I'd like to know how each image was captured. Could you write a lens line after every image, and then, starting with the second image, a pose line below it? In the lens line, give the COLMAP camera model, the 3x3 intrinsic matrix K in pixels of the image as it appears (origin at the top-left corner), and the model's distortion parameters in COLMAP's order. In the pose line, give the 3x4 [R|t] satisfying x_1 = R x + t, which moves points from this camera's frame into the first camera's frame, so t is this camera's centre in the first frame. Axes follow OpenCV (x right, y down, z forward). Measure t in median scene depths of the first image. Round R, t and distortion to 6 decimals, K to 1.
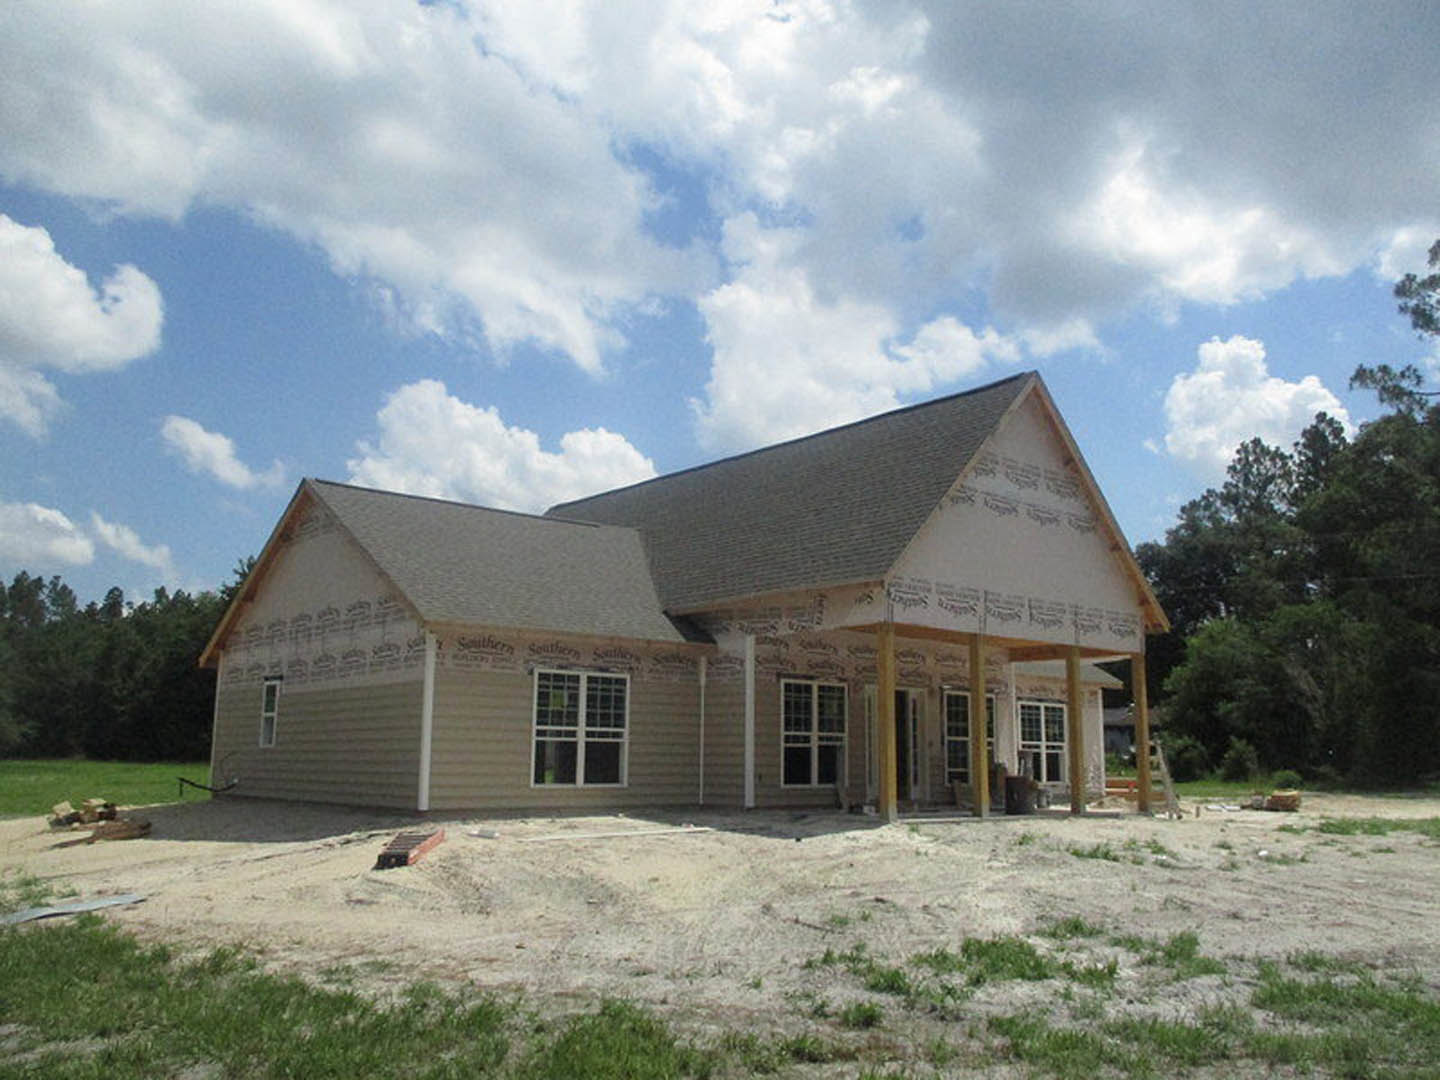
lens RADIAL K [[1222.8, 0, 720.0], [0, 1222.8, 540.0], [0, 0, 1]] dist [-0.037544, 0.061199]
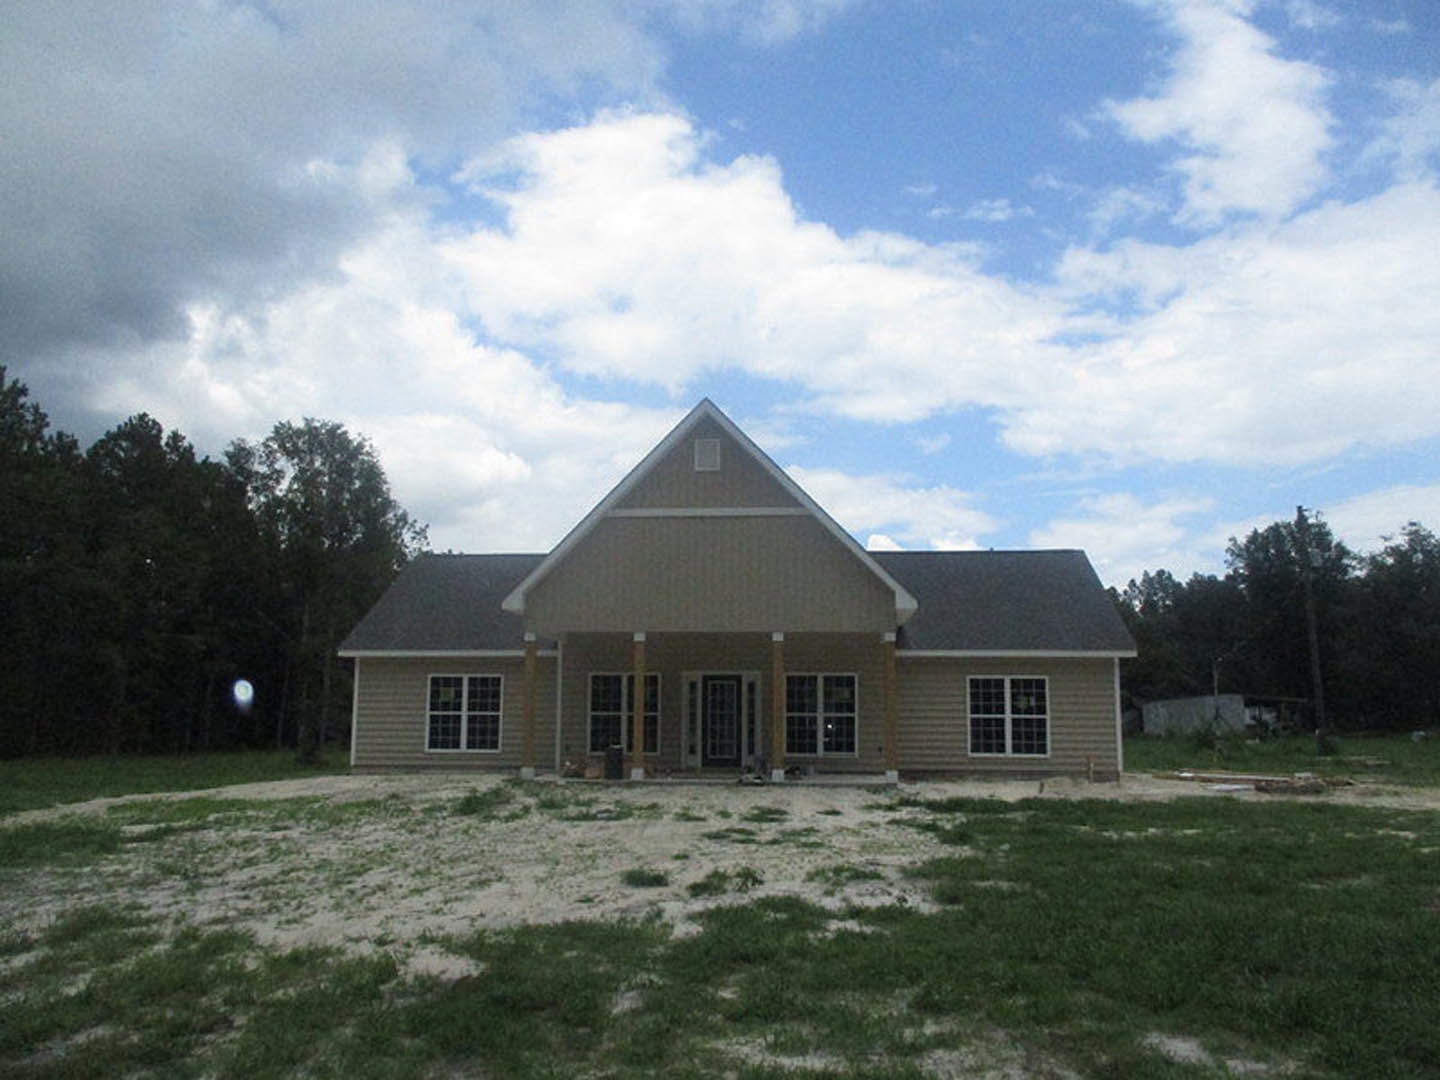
lens RADIAL K [[1222.8, 0, 720.0], [0, 1222.8, 540.0], [0, 0, 1]] dist [-0.037544, 0.061199]
pose [[0.702295, -0.122398, -0.701285, 1.125498], [0.123409, 0.991126, -0.049398, 0.057624], [0.701108, -0.051853, 0.711168, 0.183813]]
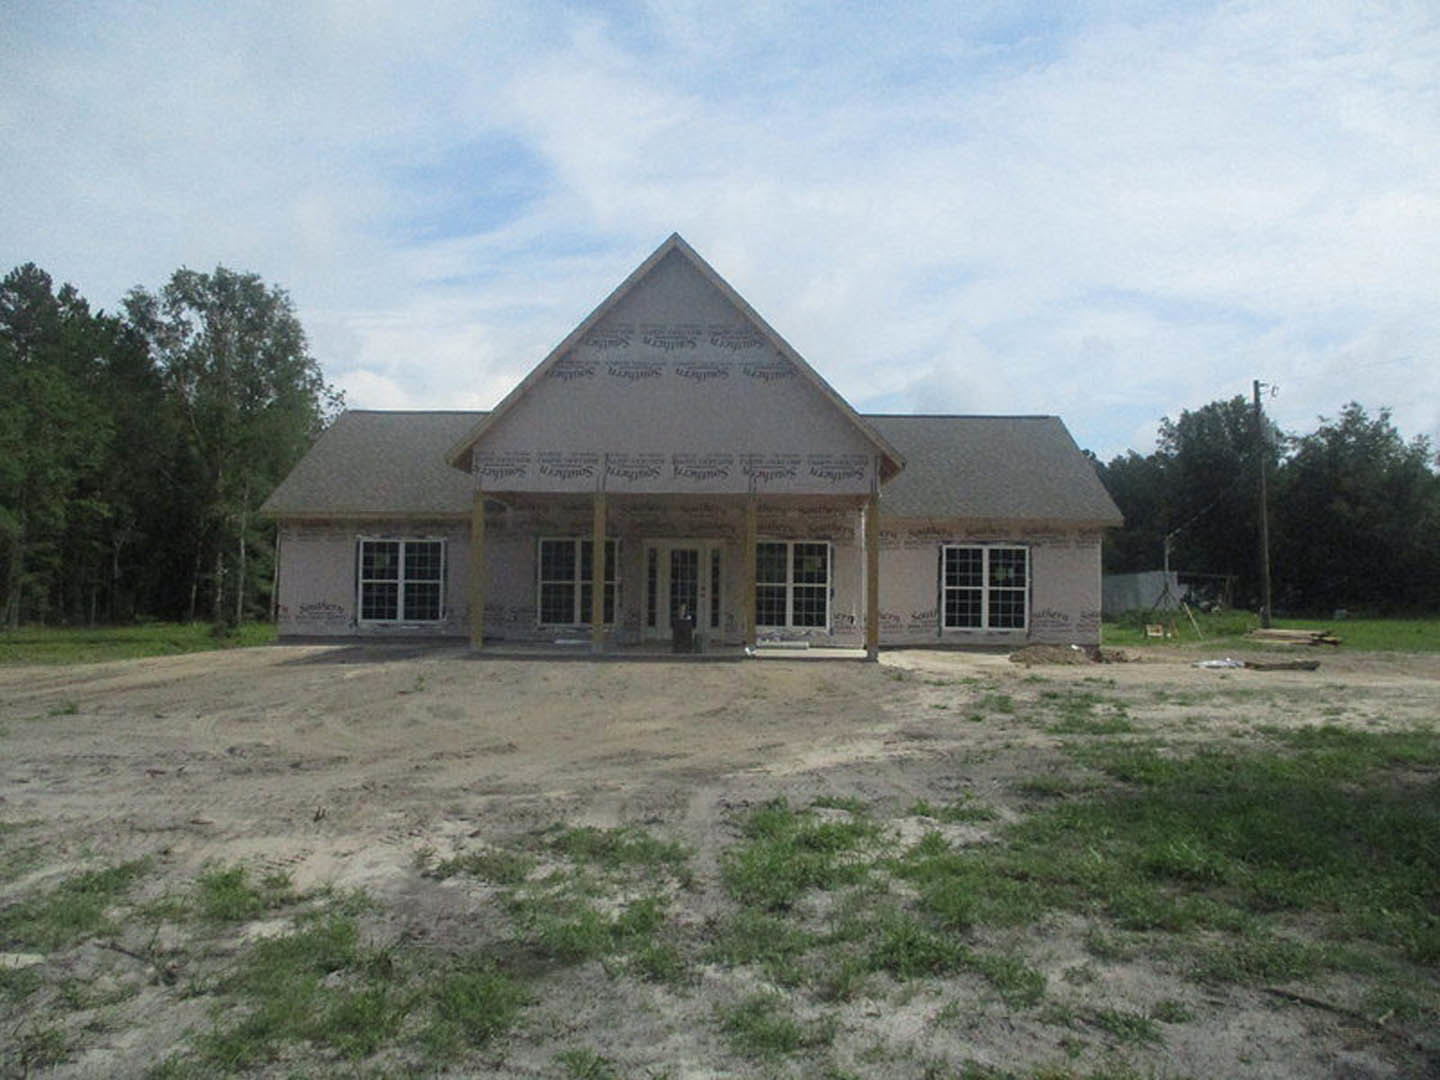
lens RADIAL K [[1222.8, 0, 720.0], [0, 1222.8, 540.0], [0, 0, 1]] dist [-0.037544, 0.061199]
pose [[0.748944, -0.044873, -0.661113, 1.019644], [0.110430, 0.992204, 0.057755, 0.068744], [0.653367, -0.116262, 0.748060, 0.223961]]
